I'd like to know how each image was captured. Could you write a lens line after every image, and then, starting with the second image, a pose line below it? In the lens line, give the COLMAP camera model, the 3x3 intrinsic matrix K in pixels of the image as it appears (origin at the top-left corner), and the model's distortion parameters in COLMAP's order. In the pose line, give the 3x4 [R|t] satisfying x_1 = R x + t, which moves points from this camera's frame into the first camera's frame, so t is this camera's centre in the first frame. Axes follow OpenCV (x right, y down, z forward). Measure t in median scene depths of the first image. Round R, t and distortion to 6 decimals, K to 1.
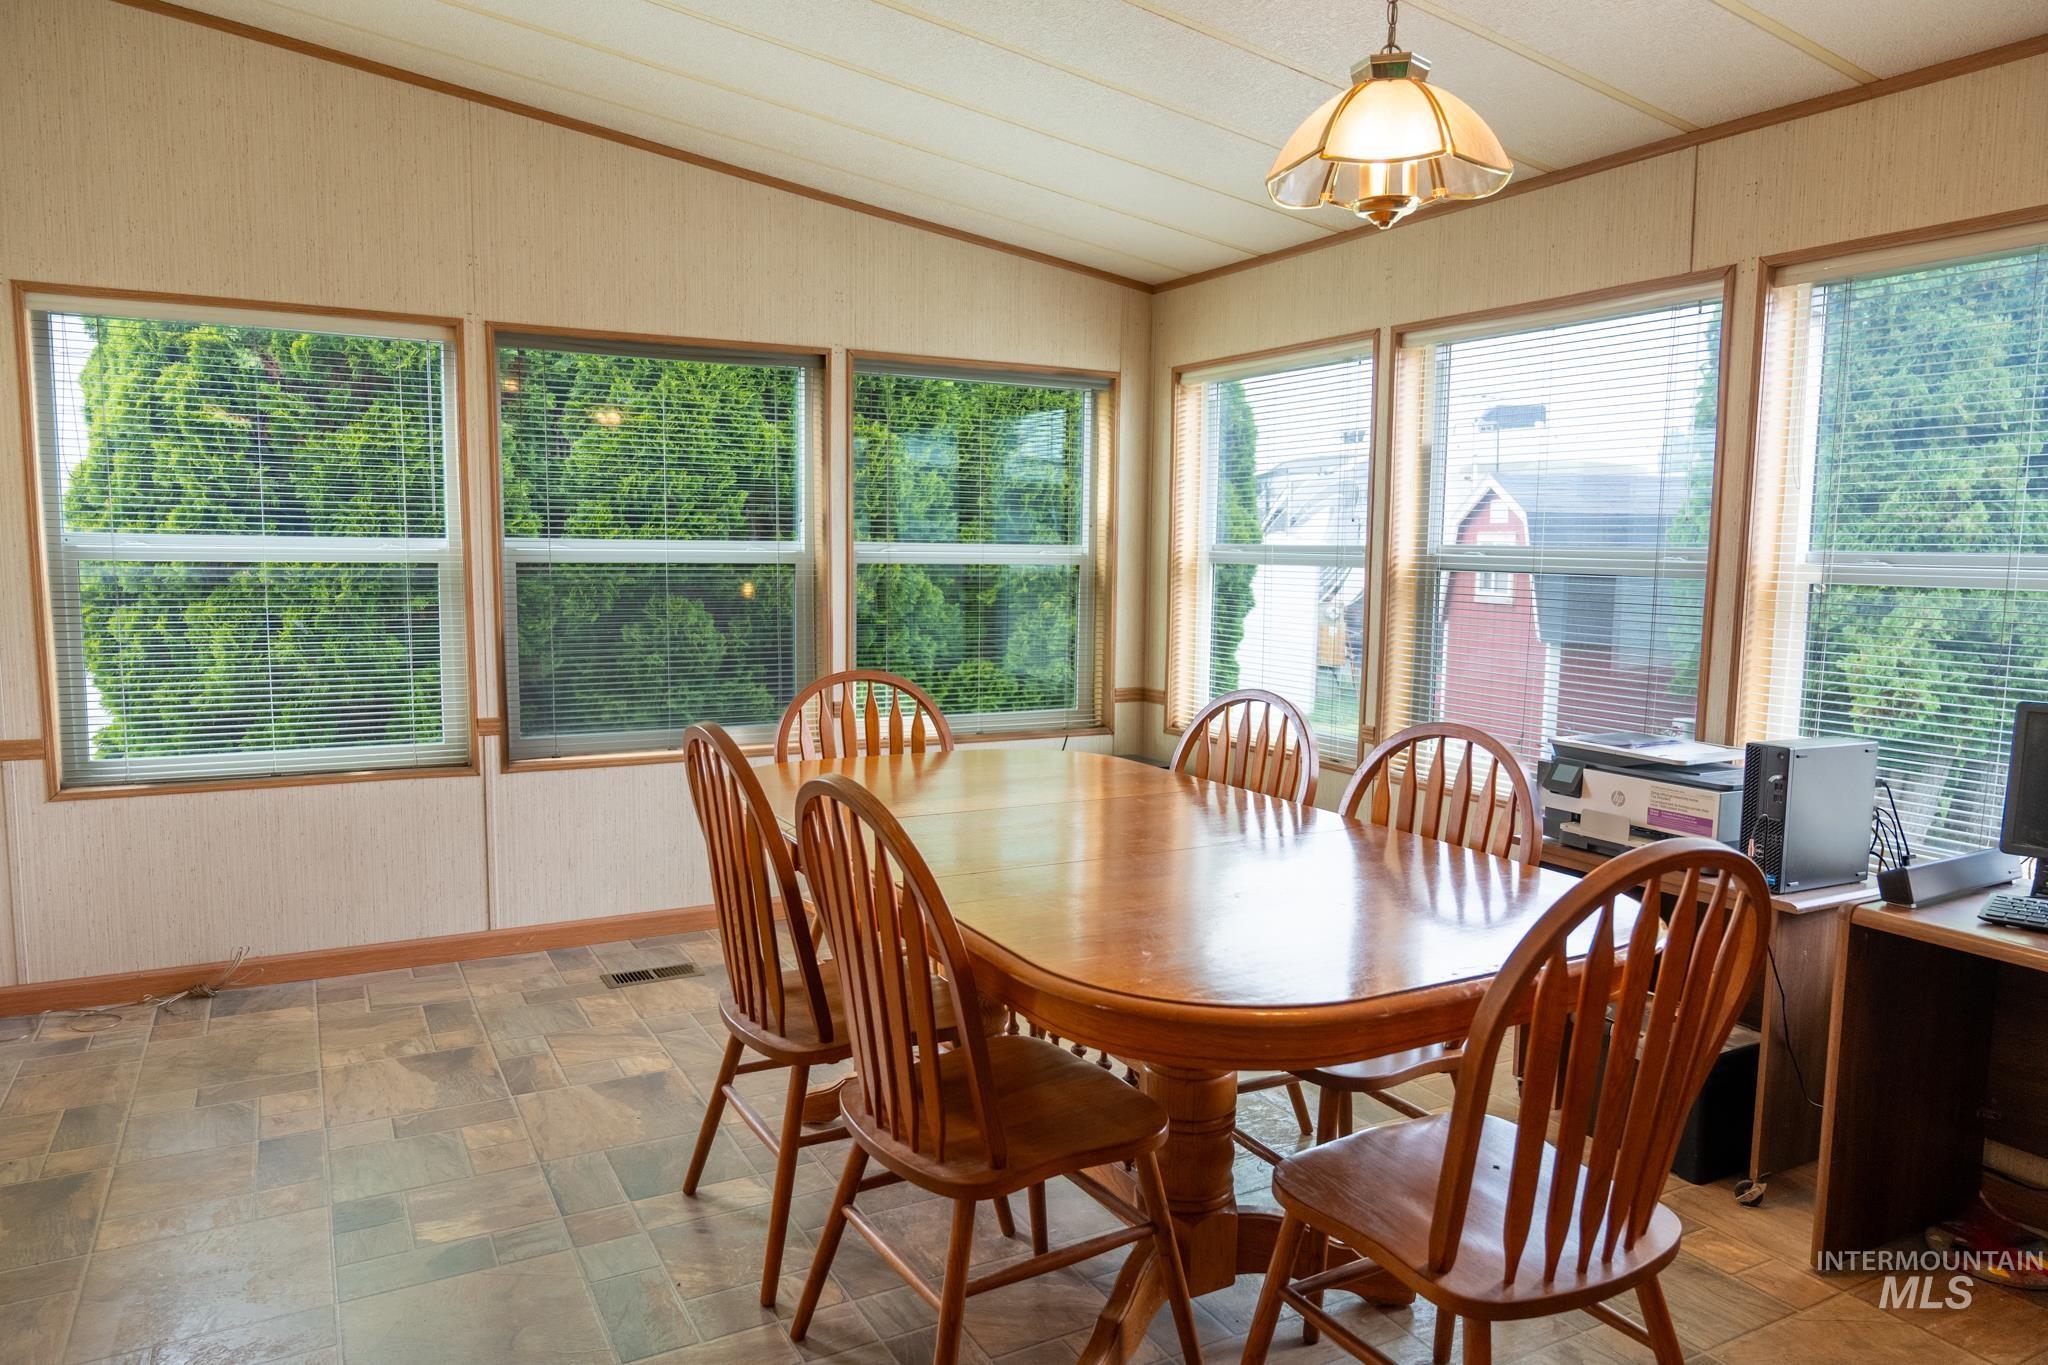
lens RADIAL K [[1365.1, 0, 1021.1], [0, 1365.1, 685.1], [0, 0, 1]] dist [-0.011666, 0.004630]
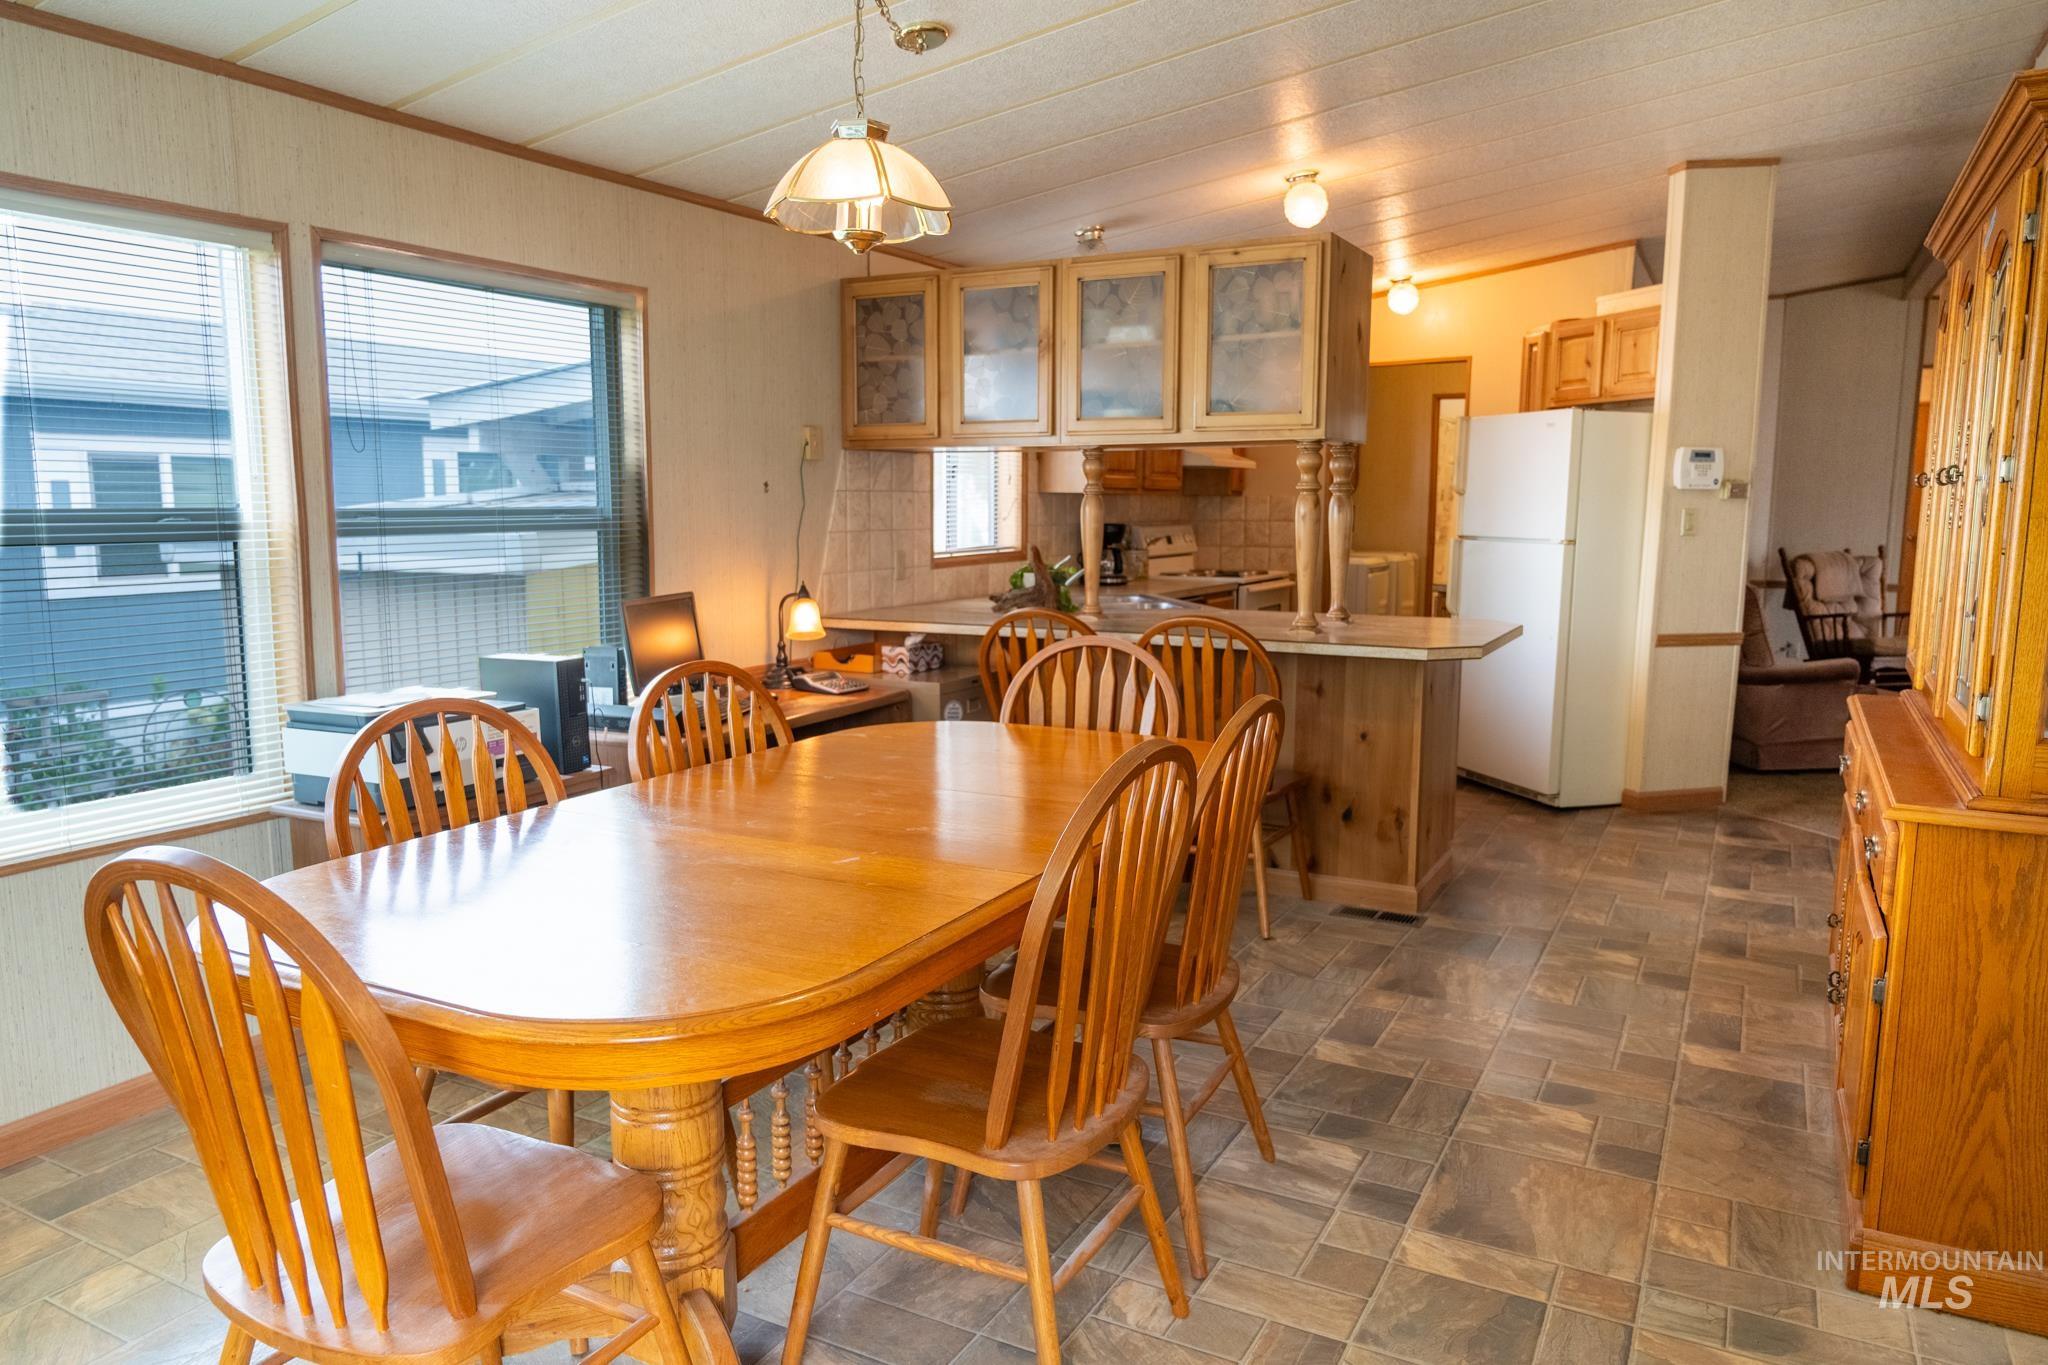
lens RADIAL K [[1365.1, 0, 1021.1], [0, 1365.1, 688.7], [0, 0, 1]] dist [-0.011666, 0.004630]
pose [[-0.551750, -0.119949, 0.825339, -0.393477], [0.087108, 0.975903, 0.200064, -0.078482], [-0.829448, 0.182279, -0.528006, 0.703924]]
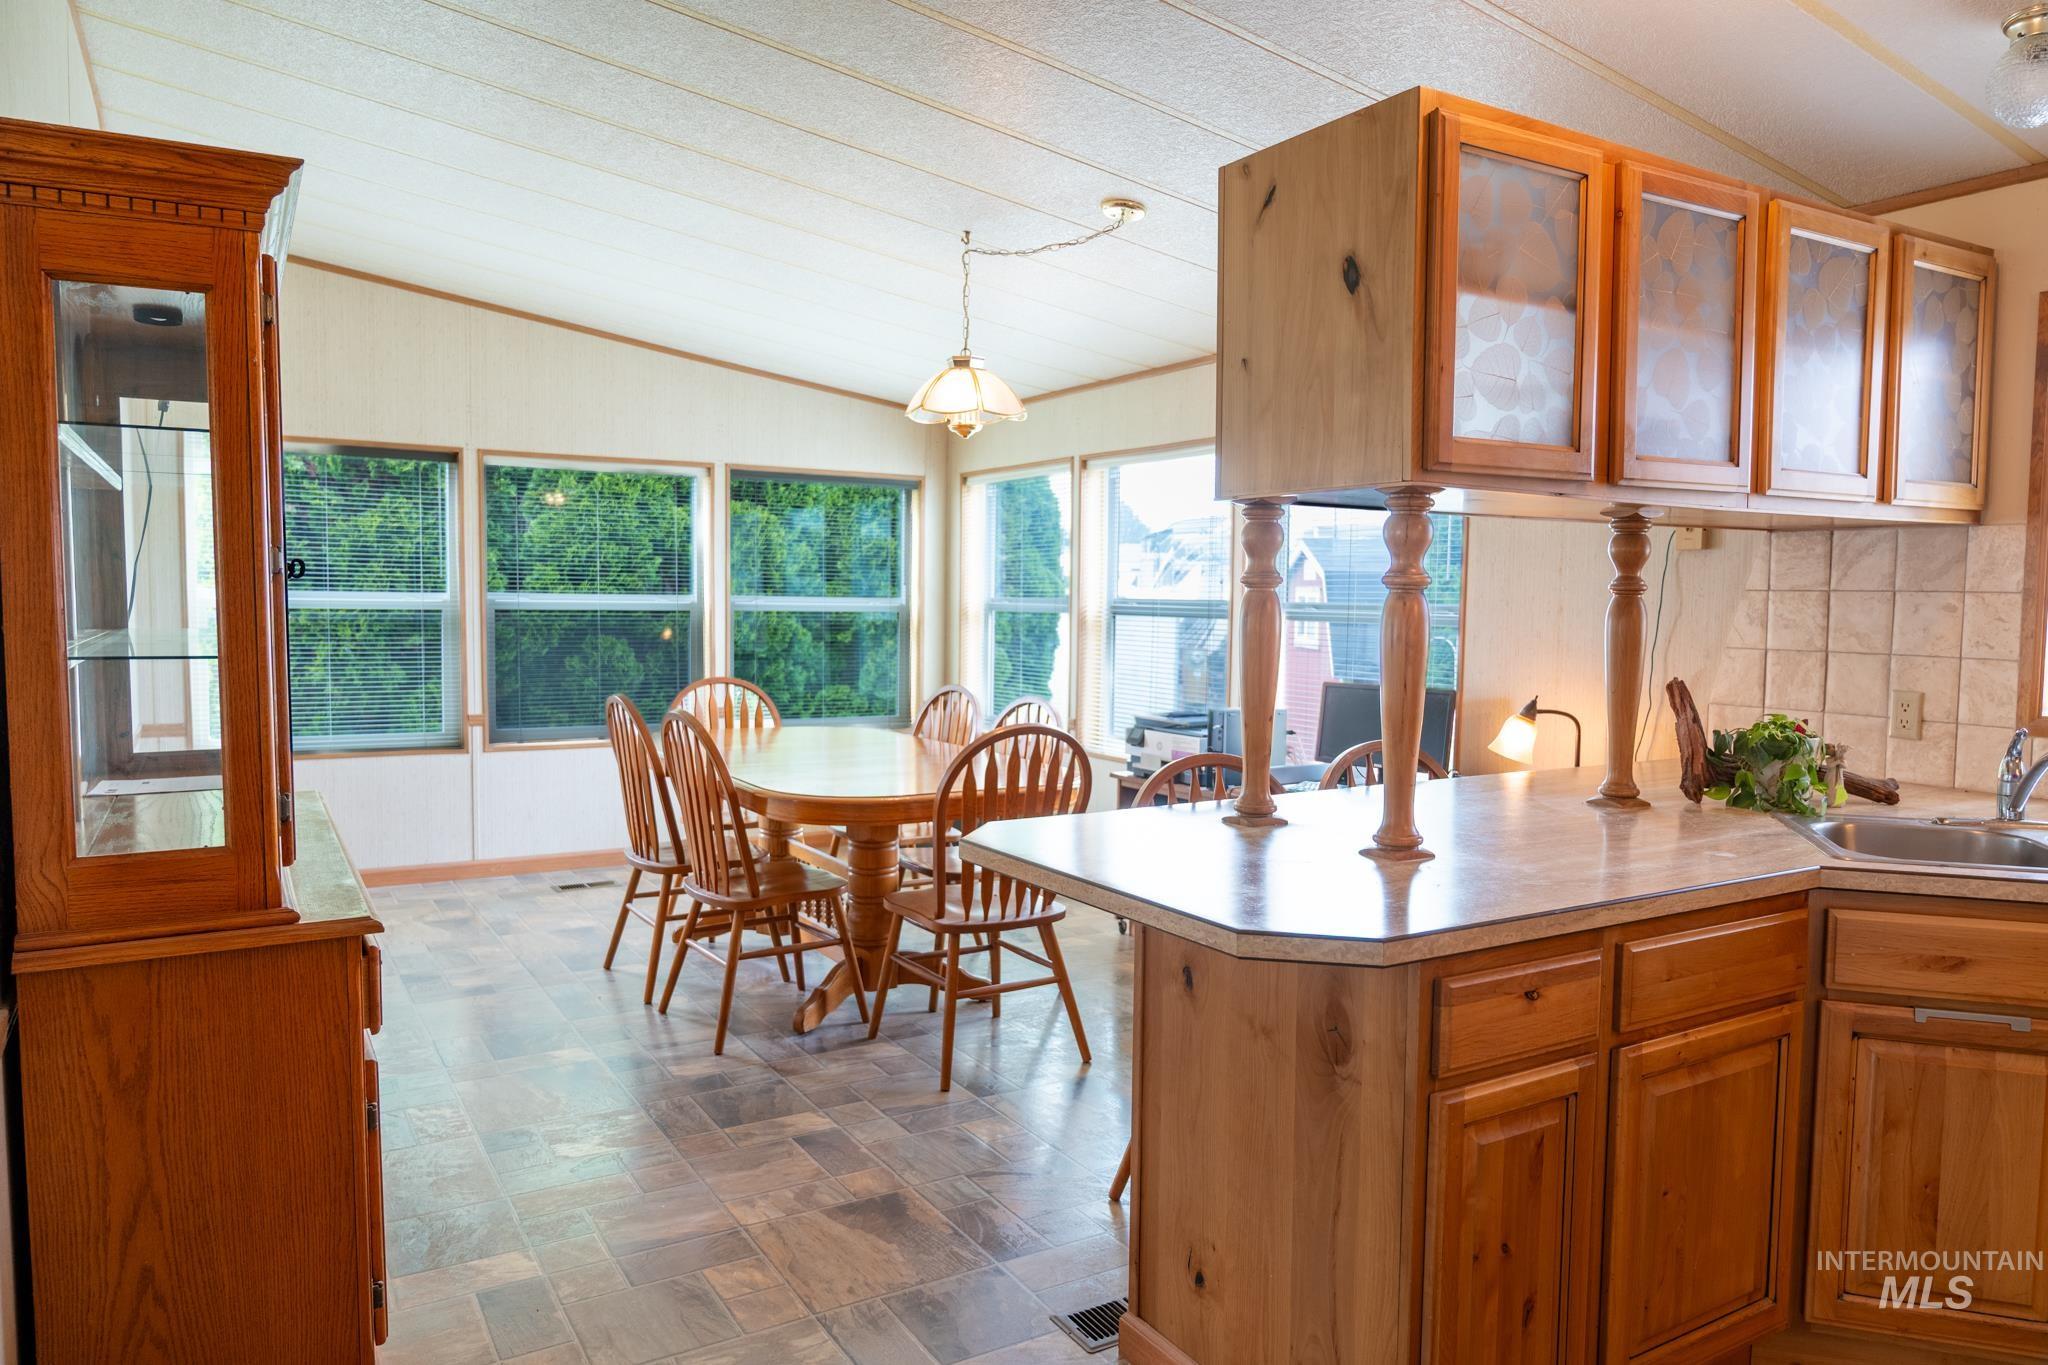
lens RADIAL K [[1365.1, 0, 1024.6], [0, 1365.1, 683.0], [0, 0, 1]] dist [-0.011666, 0.004630]
pose [[0.998924, -0.001286, 0.046367, 0.110004], [0.003120, 0.999215, -0.039499, 0.041116], [-0.046280, 0.039601, 0.998143, -0.408941]]
